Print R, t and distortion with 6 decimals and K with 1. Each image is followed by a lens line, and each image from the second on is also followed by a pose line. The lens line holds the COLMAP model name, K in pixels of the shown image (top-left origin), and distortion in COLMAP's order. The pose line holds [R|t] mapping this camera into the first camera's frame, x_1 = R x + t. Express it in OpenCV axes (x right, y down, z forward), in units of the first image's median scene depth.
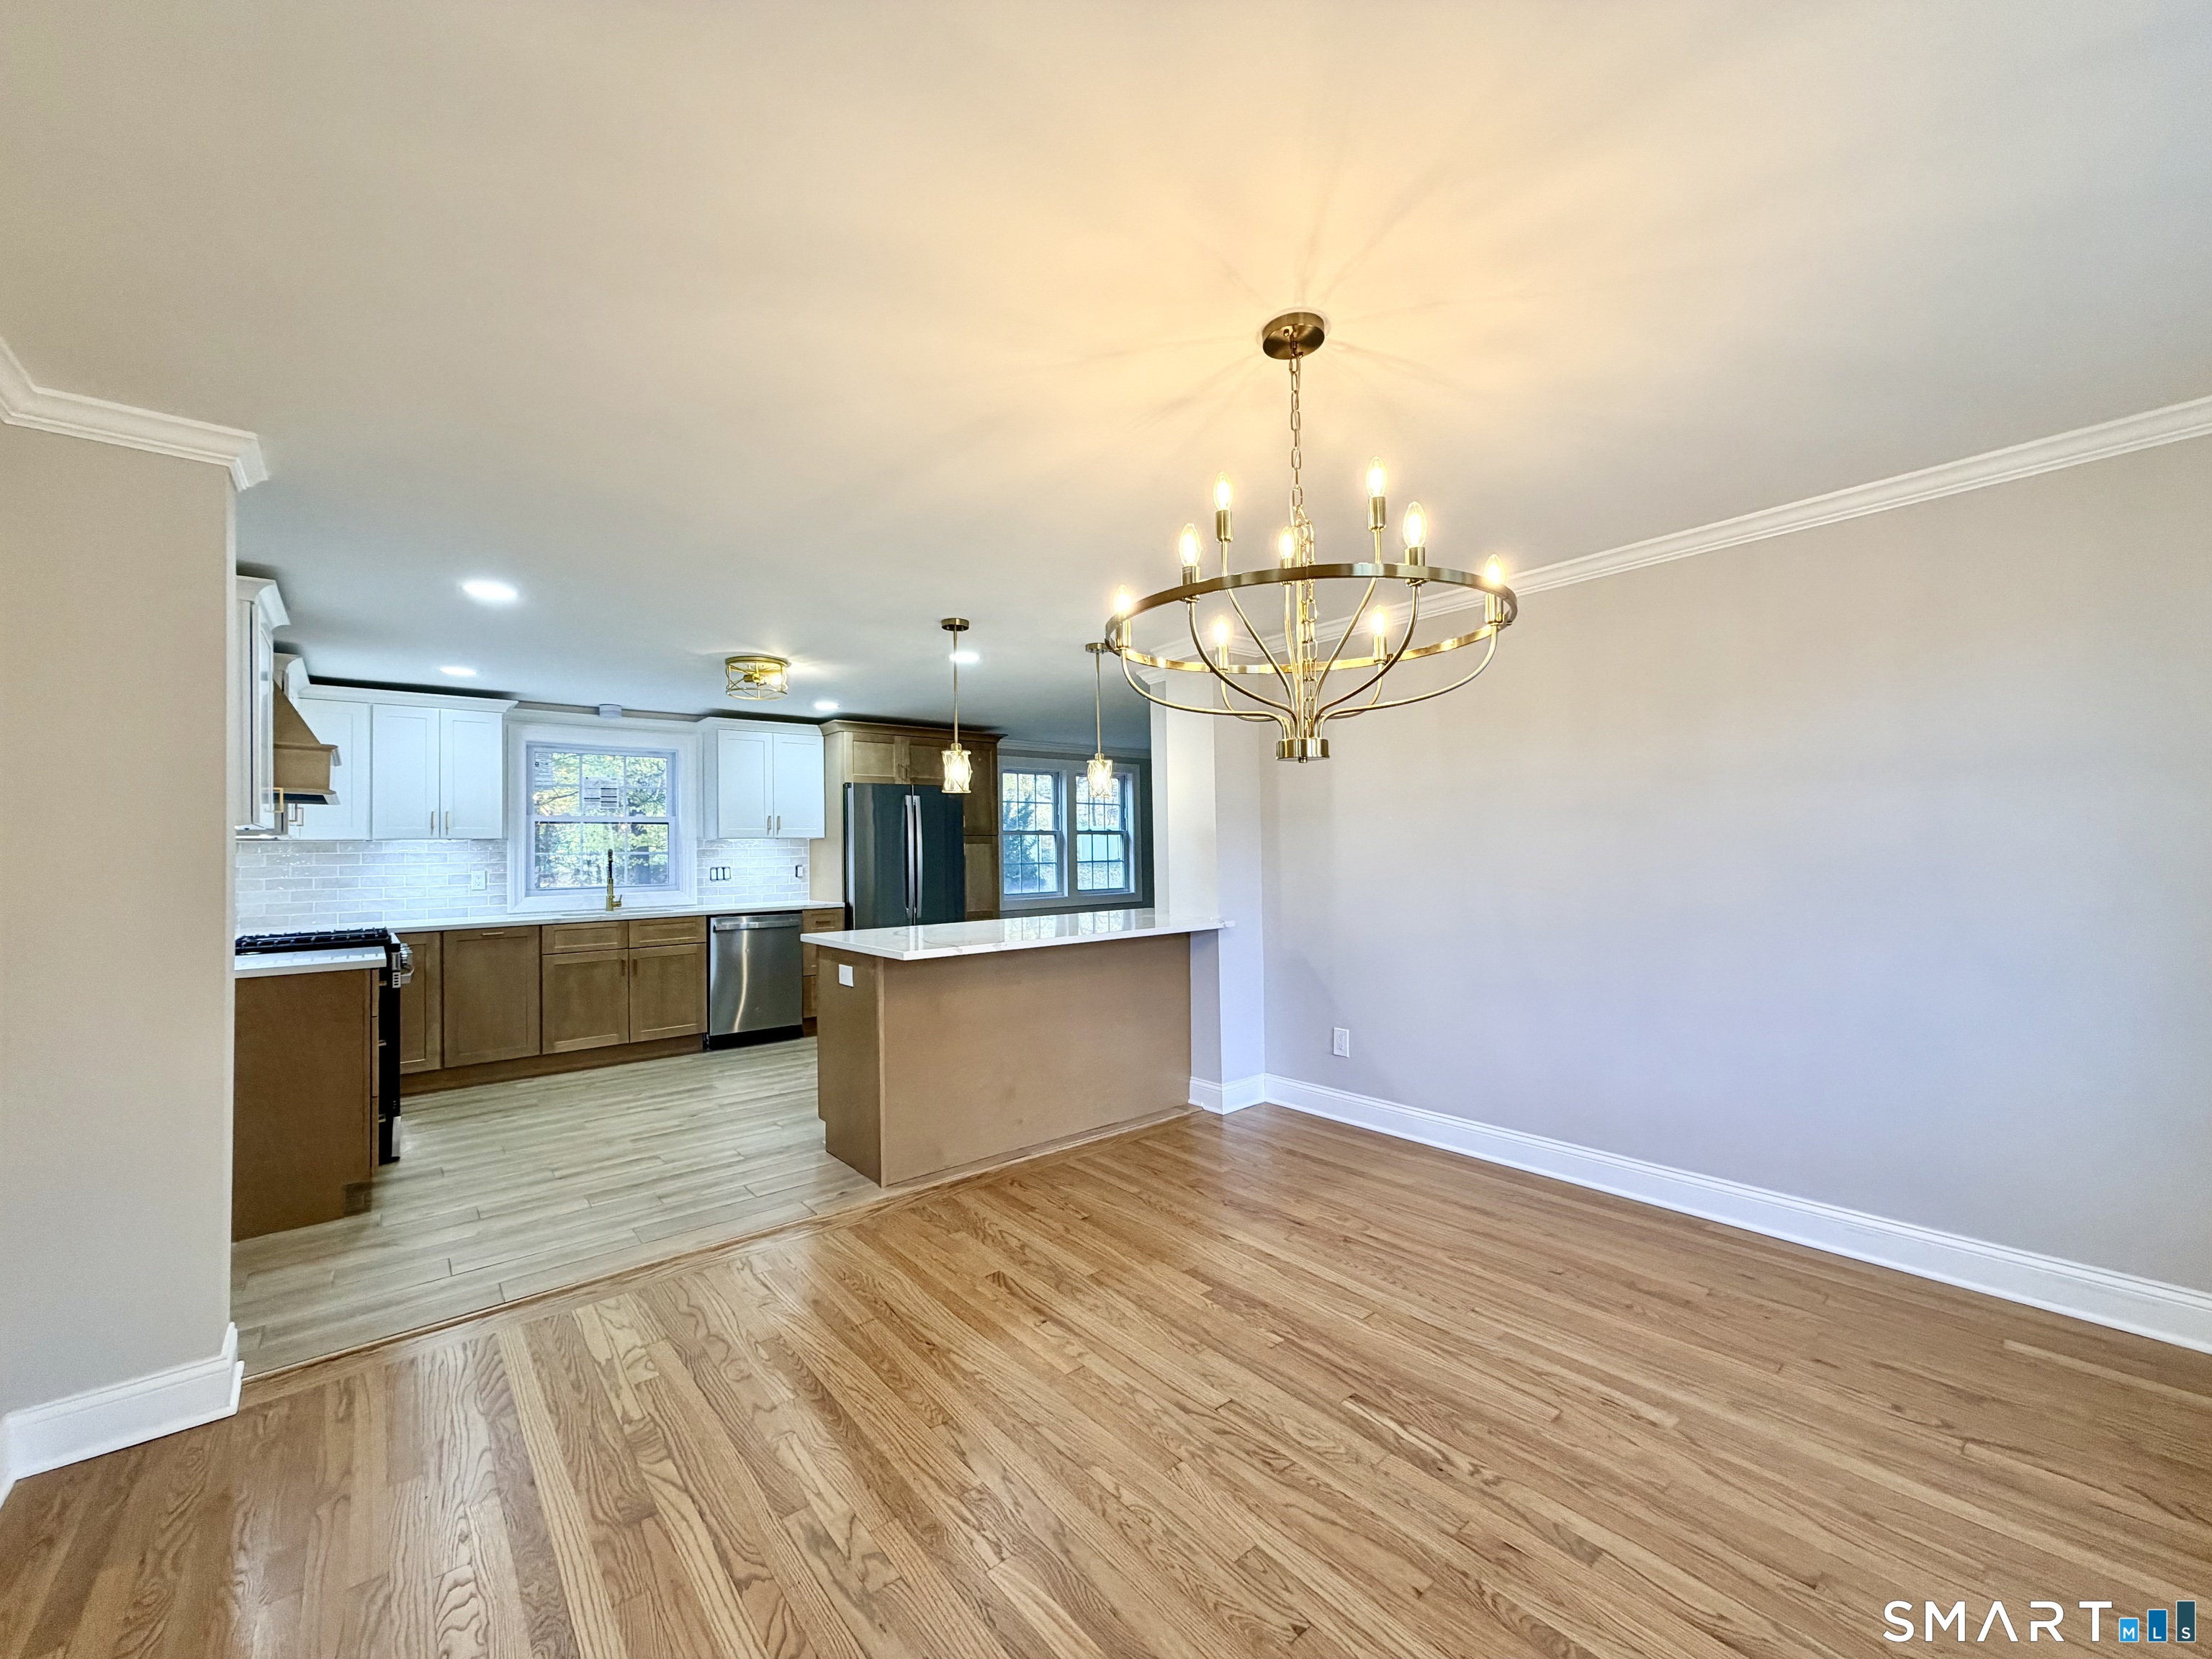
lens RADIAL K [[882.5, 0, 1102.7], [0, 882.5, 831.8], [0, 0, 1]] dist [0.001298, 0.000685]
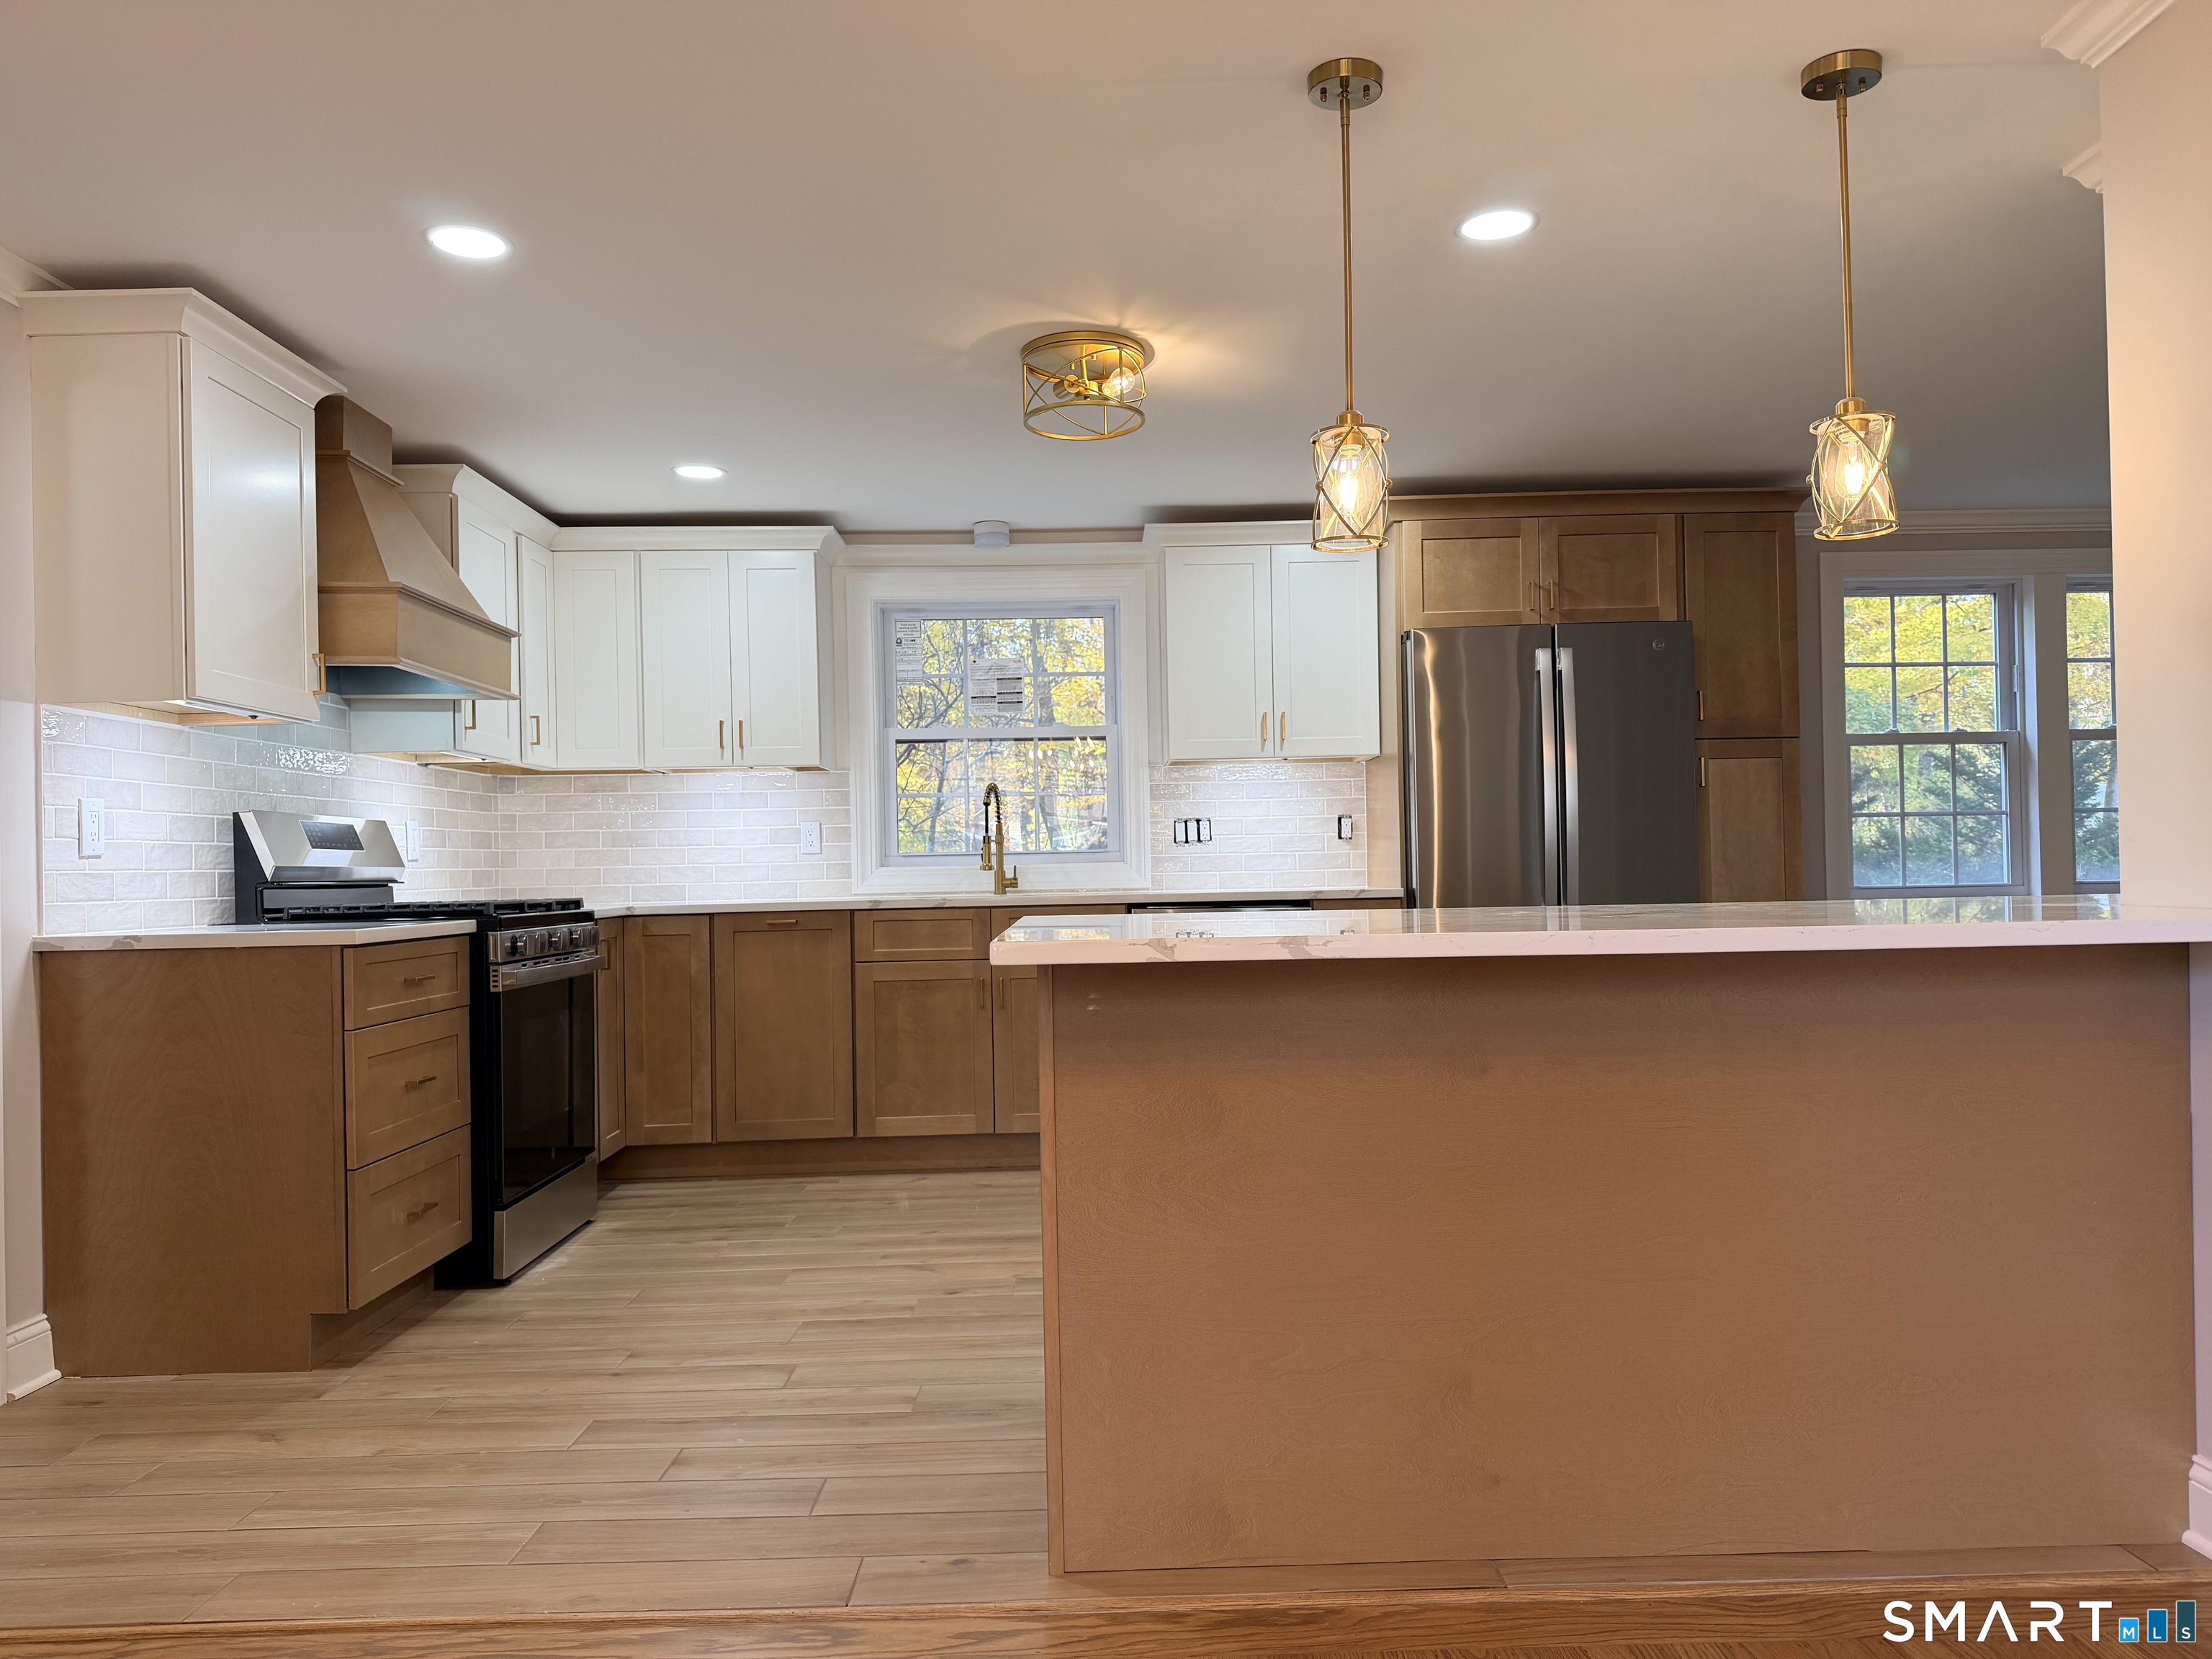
lens RADIAL K [[1554.1, 0, 1112.1], [0, 1554.1, 831.0], [0, 0, 1]] dist [0.022531, -0.019827]
pose [[0.781493, -0.014905, -0.623736, 0.122692], [0.022188, 0.999746, 0.003910, 0.054751], [0.623520, -0.016895, 0.781625, 0.324901]]
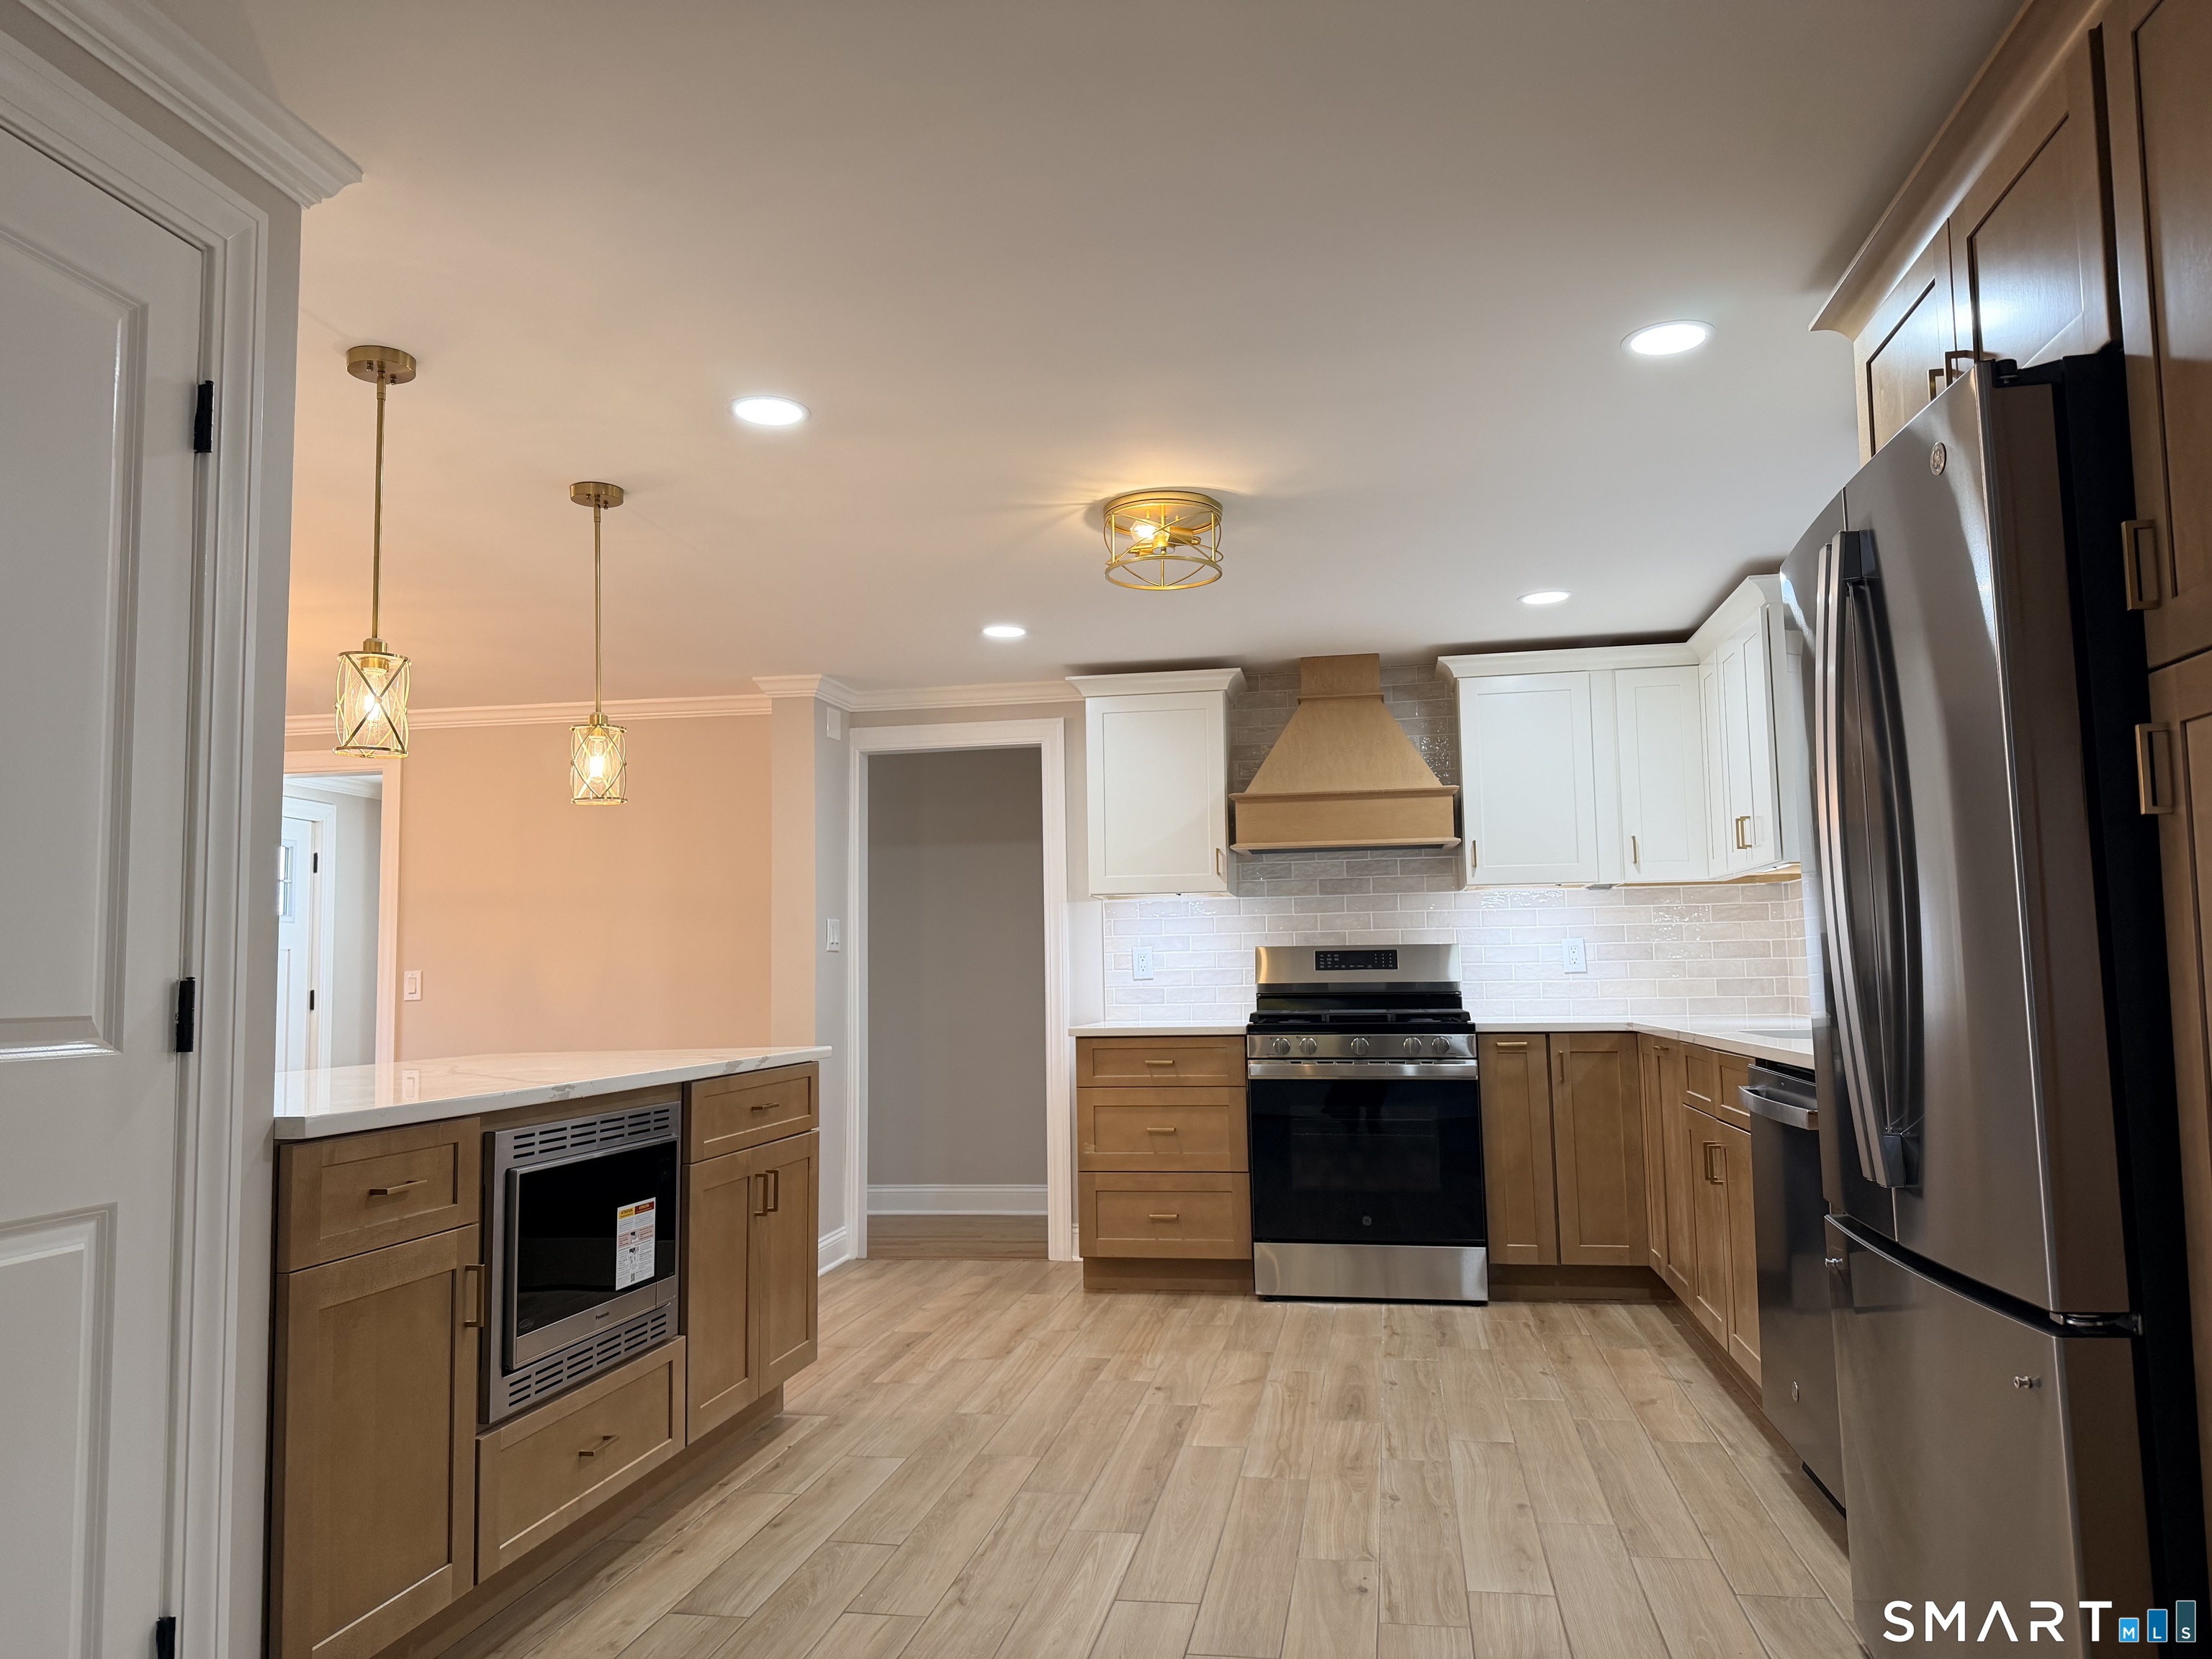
lens RADIAL K [[1554.1, 0, 1109.5], [0, 1554.1, 837.3], [0, 0, 1]] dist [0.022531, -0.019827]
pose [[-0.763447, -0.019650, -0.645571, 0.164361], [0.052889, 0.994278, -0.092811, 0.059090], [0.643701, -0.105000, -0.758039, 1.551405]]
